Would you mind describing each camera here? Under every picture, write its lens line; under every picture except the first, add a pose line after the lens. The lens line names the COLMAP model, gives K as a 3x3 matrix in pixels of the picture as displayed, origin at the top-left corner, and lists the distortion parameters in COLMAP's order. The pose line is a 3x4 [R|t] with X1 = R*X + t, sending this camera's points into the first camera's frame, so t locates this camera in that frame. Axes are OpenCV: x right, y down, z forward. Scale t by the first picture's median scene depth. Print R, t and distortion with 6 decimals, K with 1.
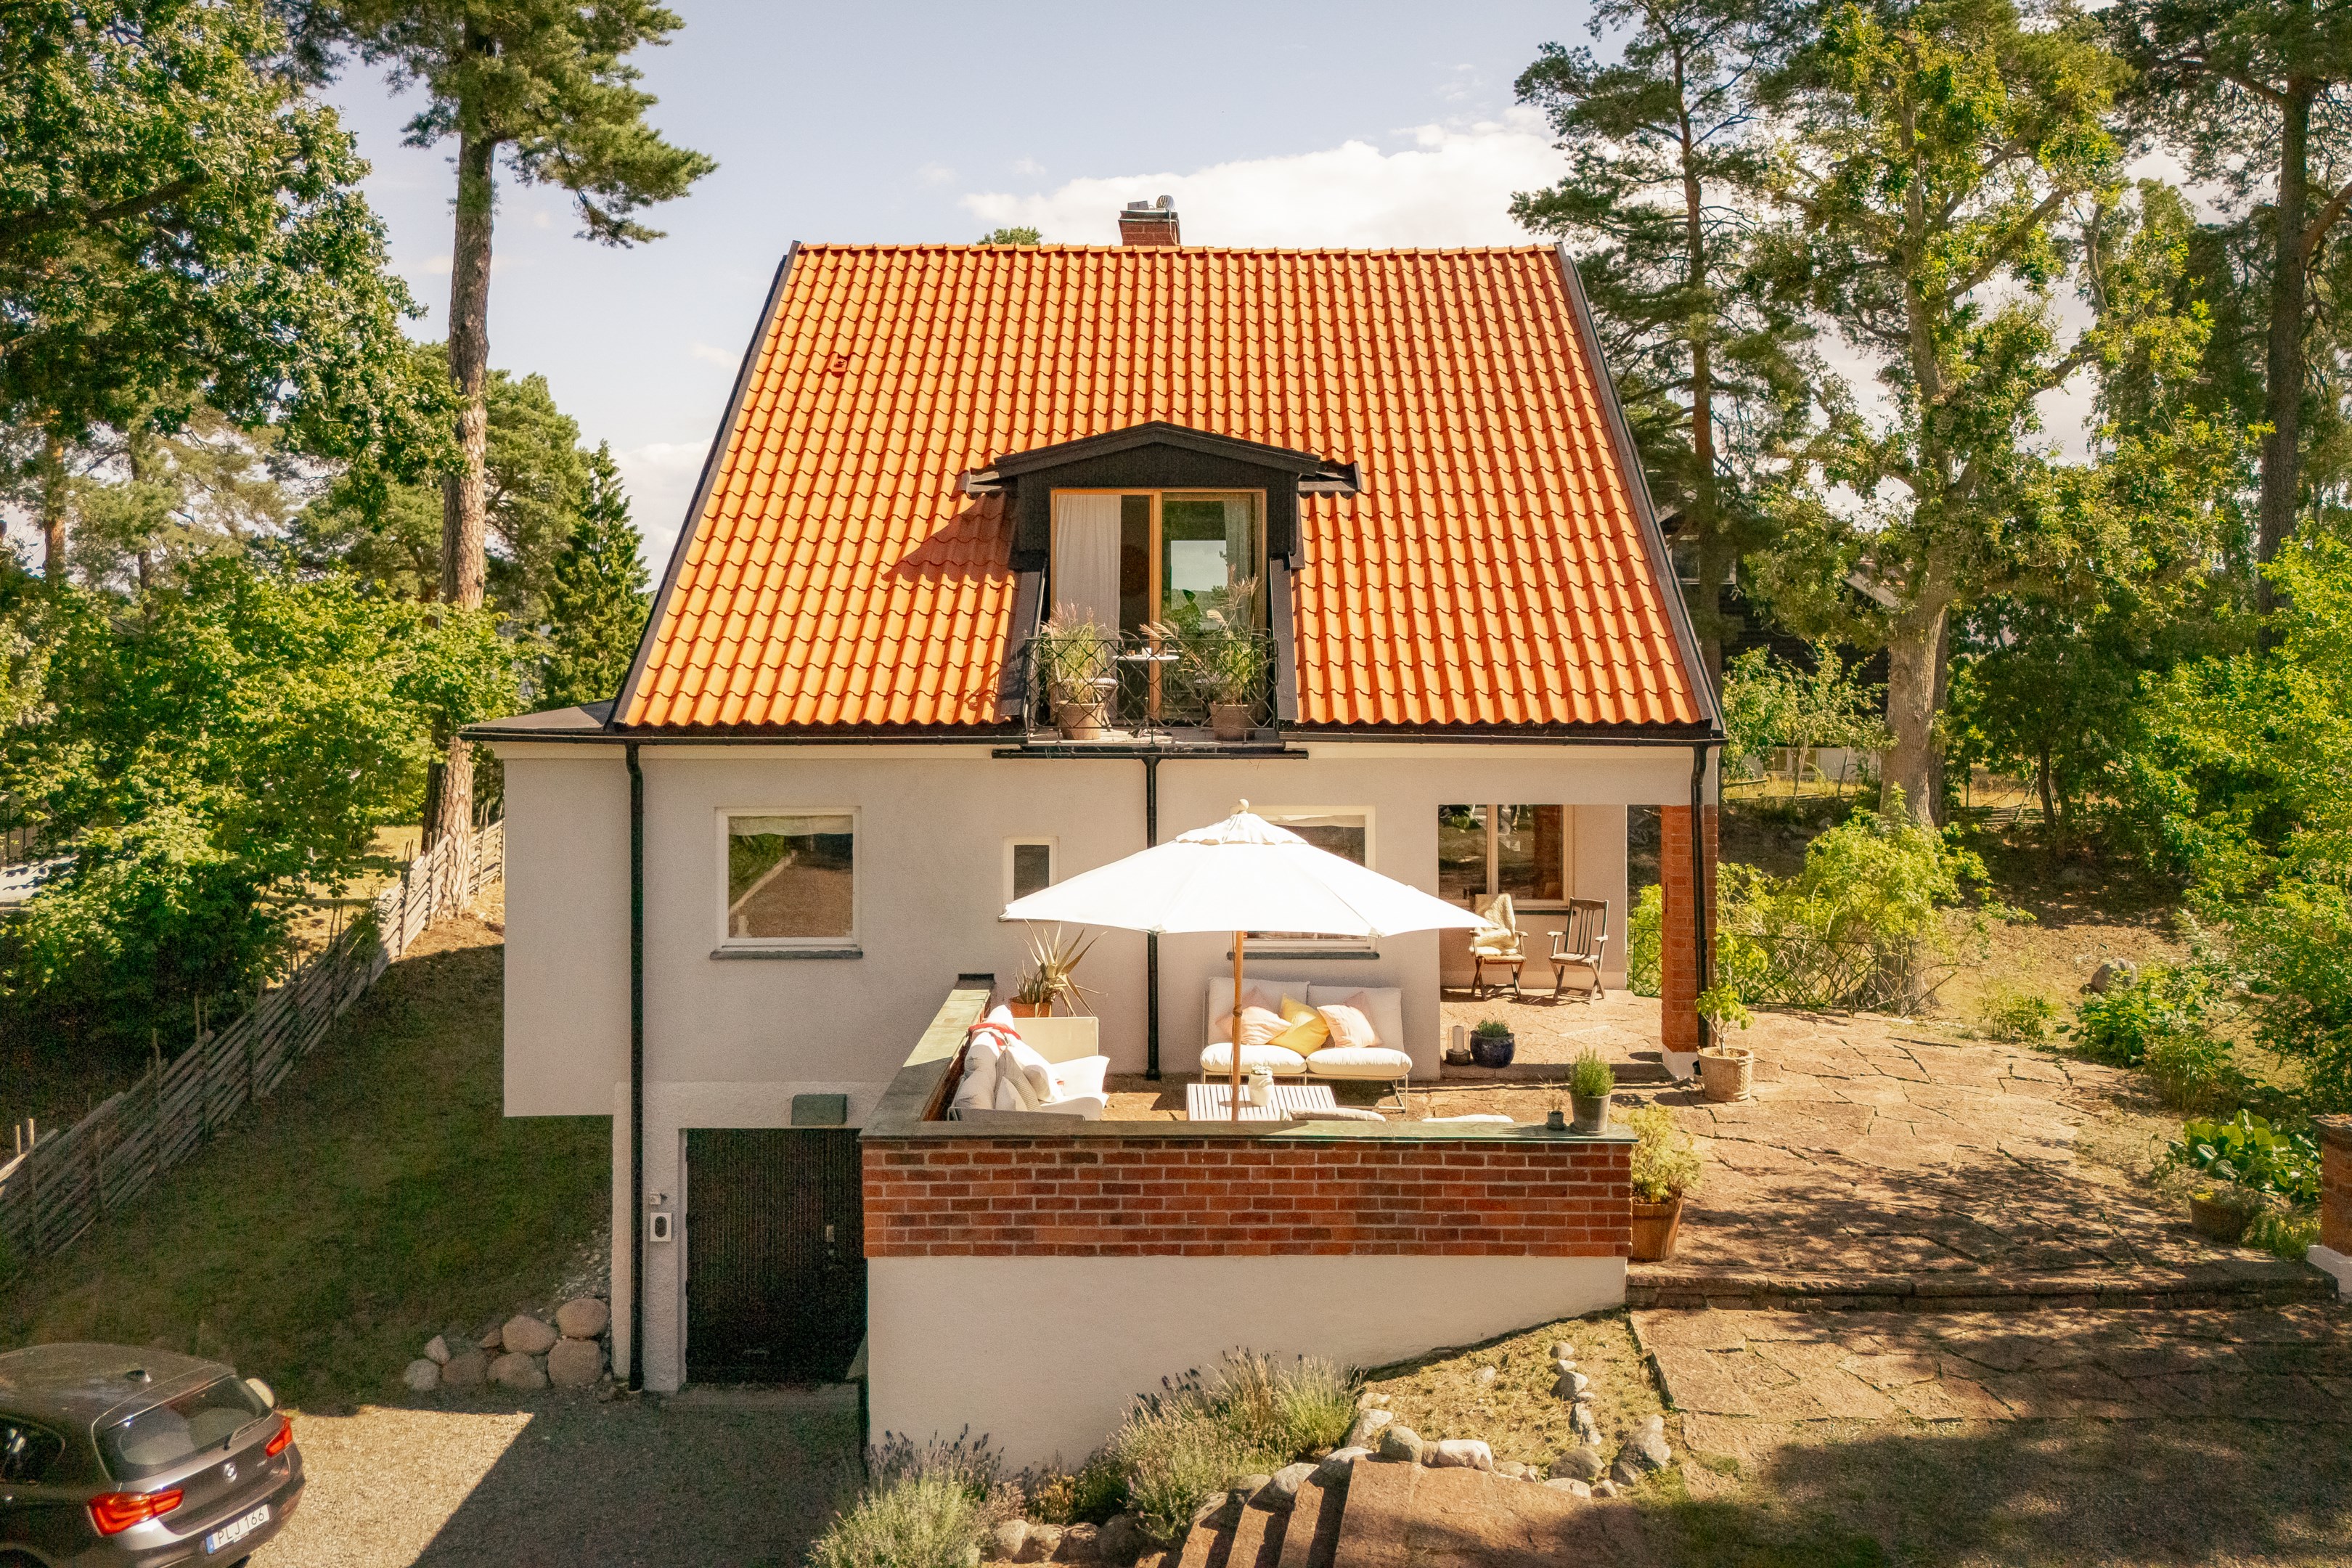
lens RADIAL K [[1662.8, 0, 1172.3], [0, 1662.8, 710.2], [0, 0, 1]] dist [0.038750, -0.000946]
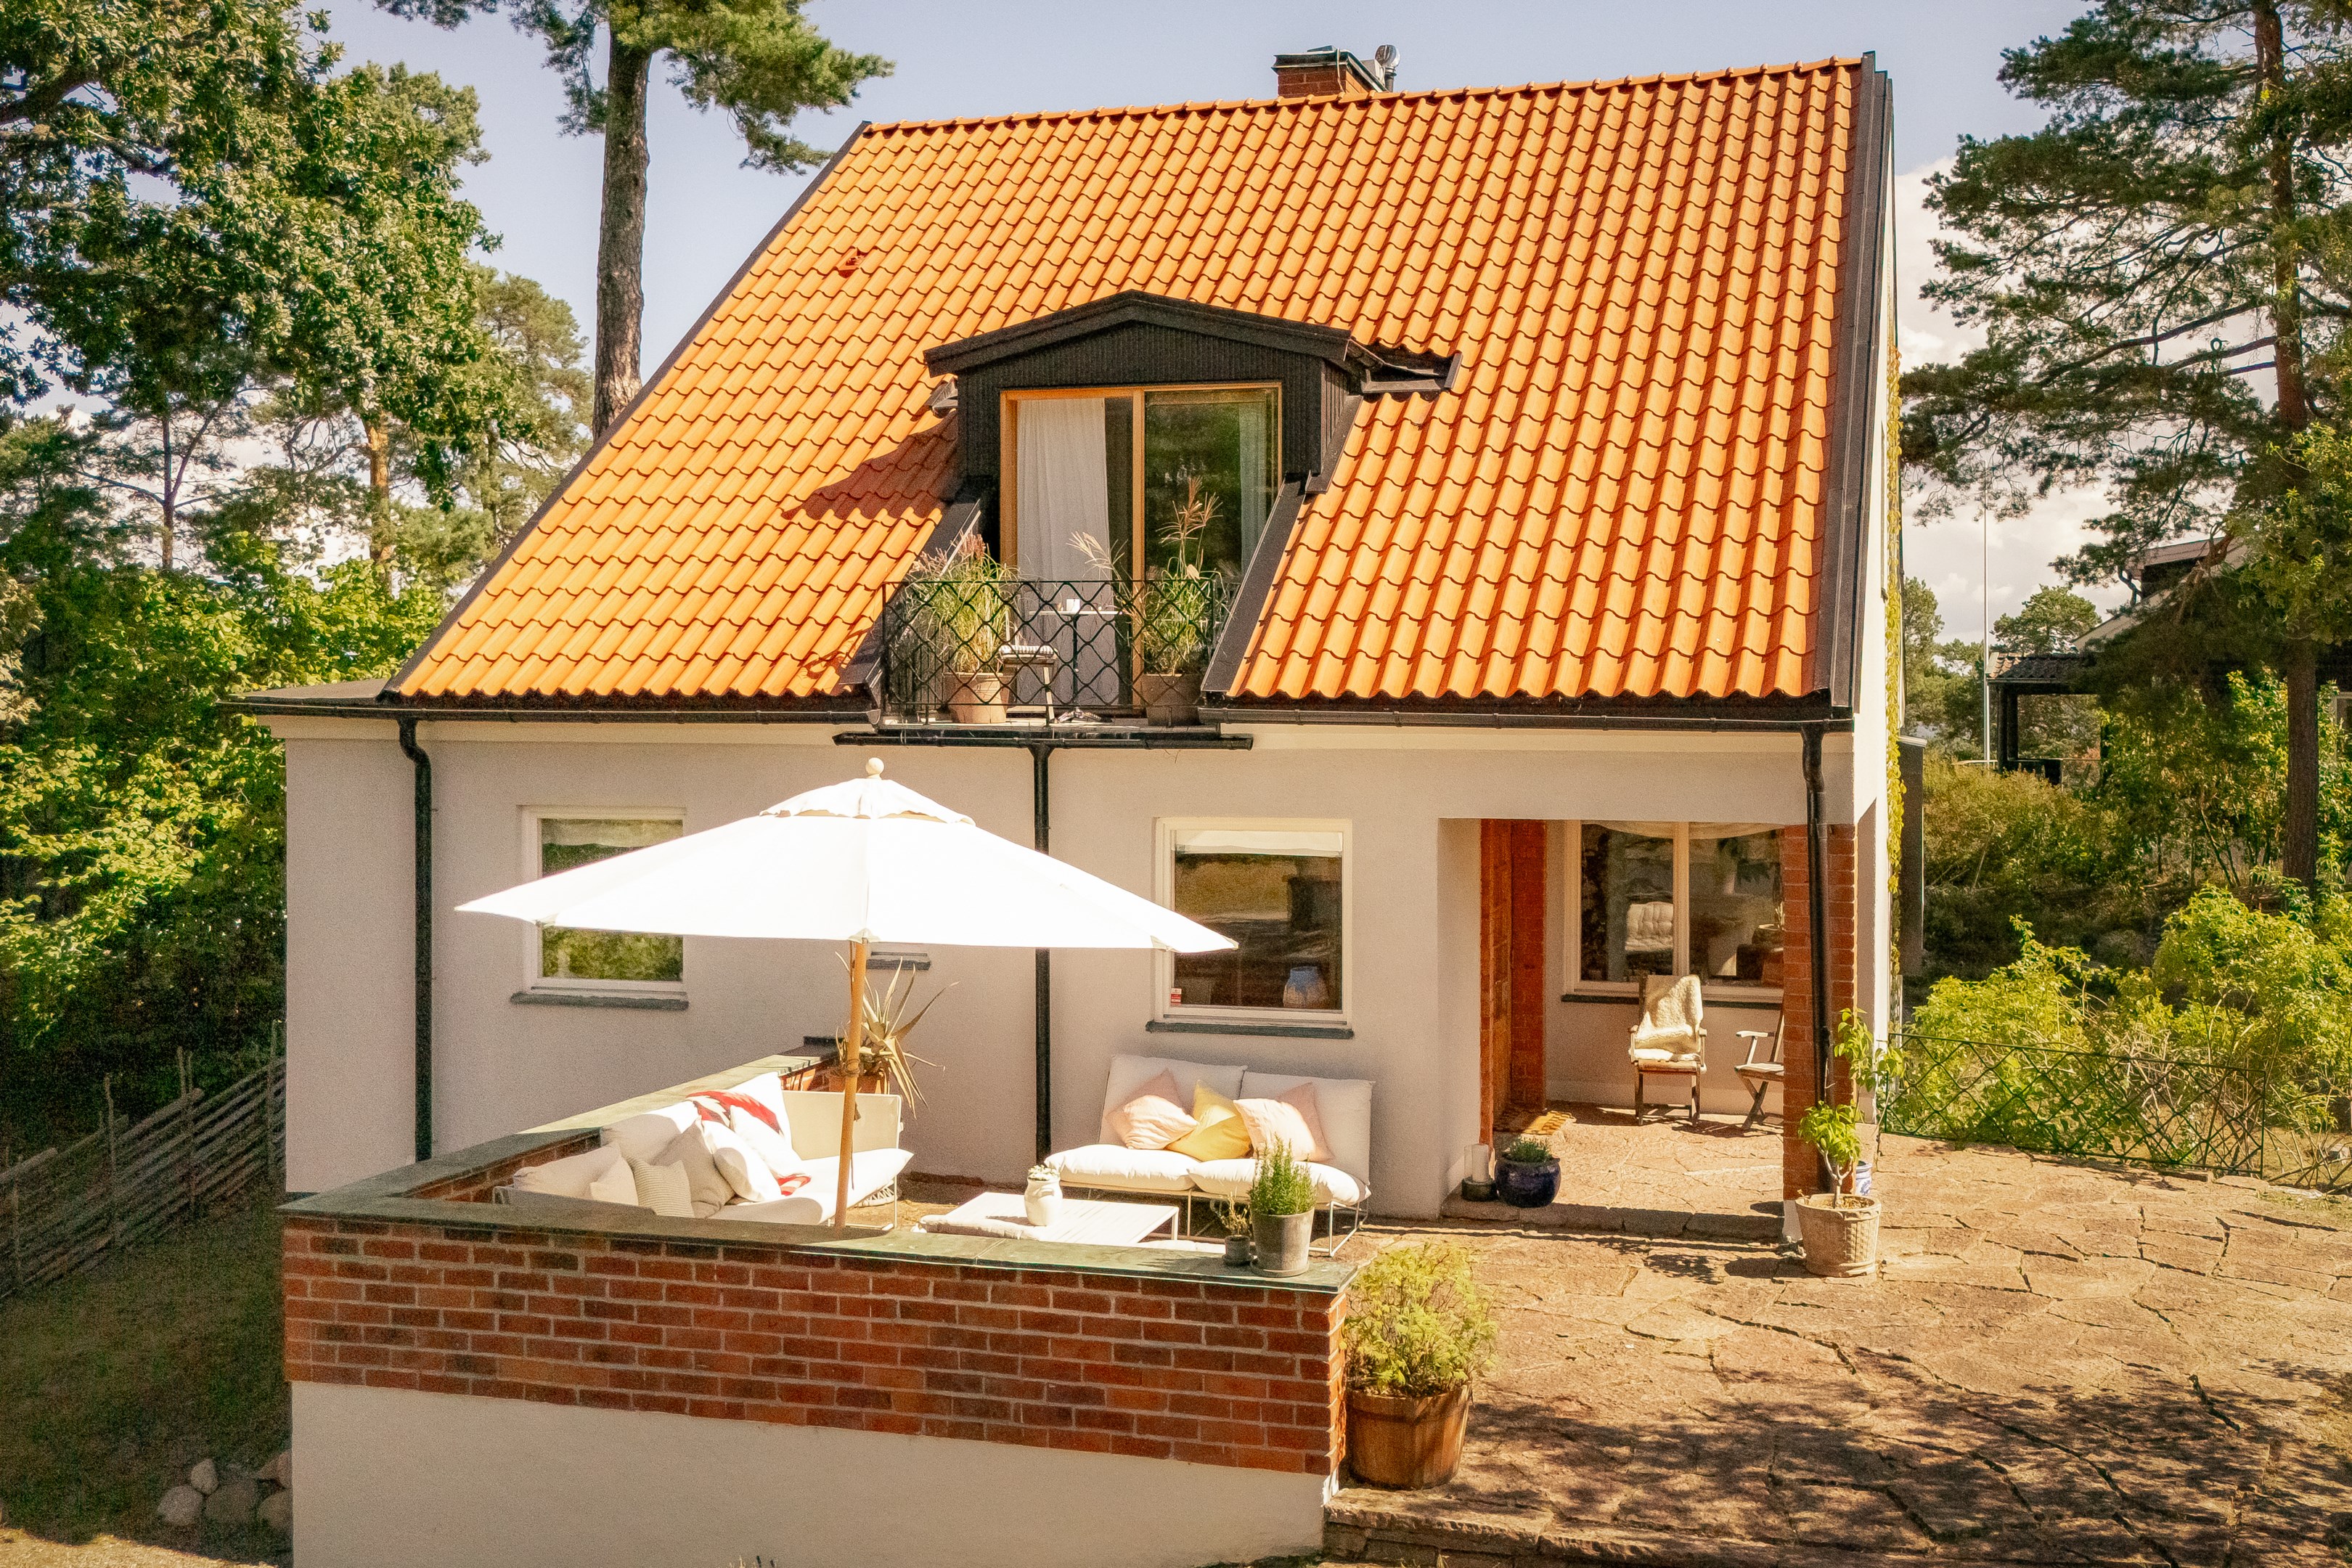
lens RADIAL K [[2070.9, 0, 1176.0], [0, 2070.9, 784.0], [0, 0, 1]] dist [0.031358, -0.002423]
pose [[0.971974, 0.016501, -0.234510, 0.254375], [-0.016457, 0.999862, 0.002145, 0.042602], [0.234513, 0.001774, 0.972111, 0.146323]]
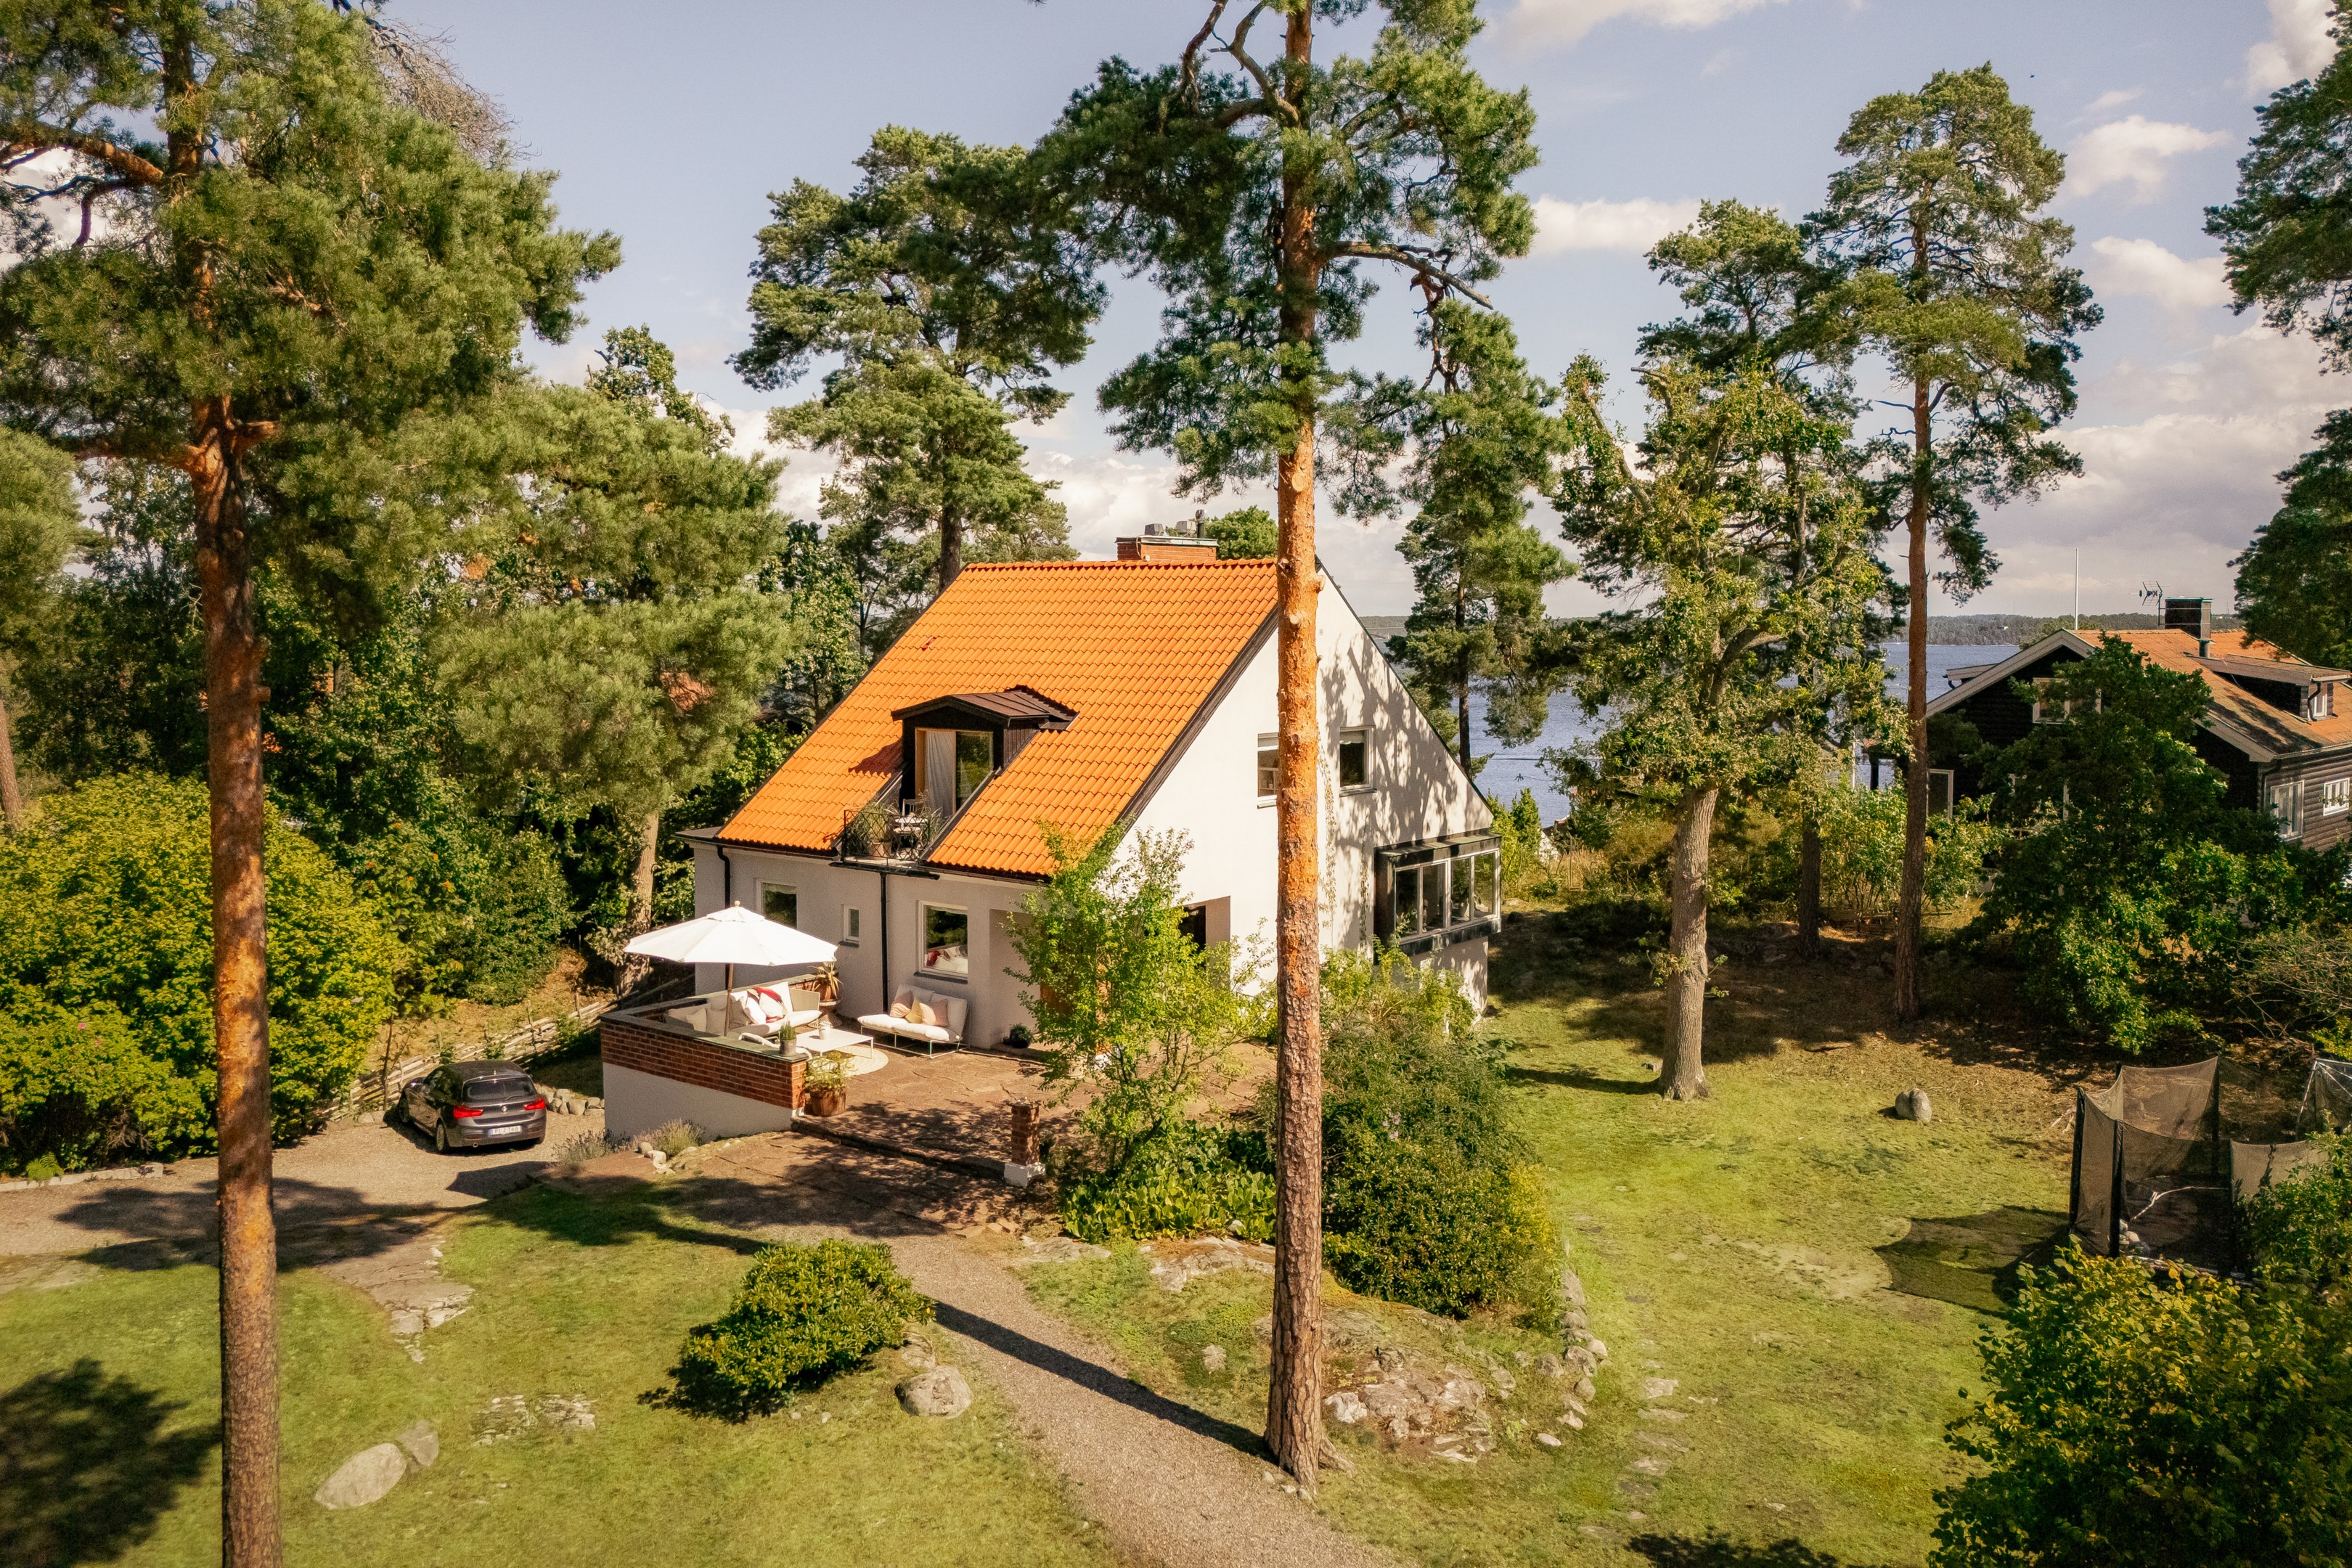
lens RADIAL K [[1544.9, 0, 1145.4], [0, 1544.9, 700.2], [0, 0, 1]] dist [0.018399, -0.000467]
pose [[0.788966, 0.025111, -0.613924, 1.419603], [-0.021364, 0.999682, 0.013434, -0.217006], [0.614065, 0.002517, 0.789251, -0.309462]]
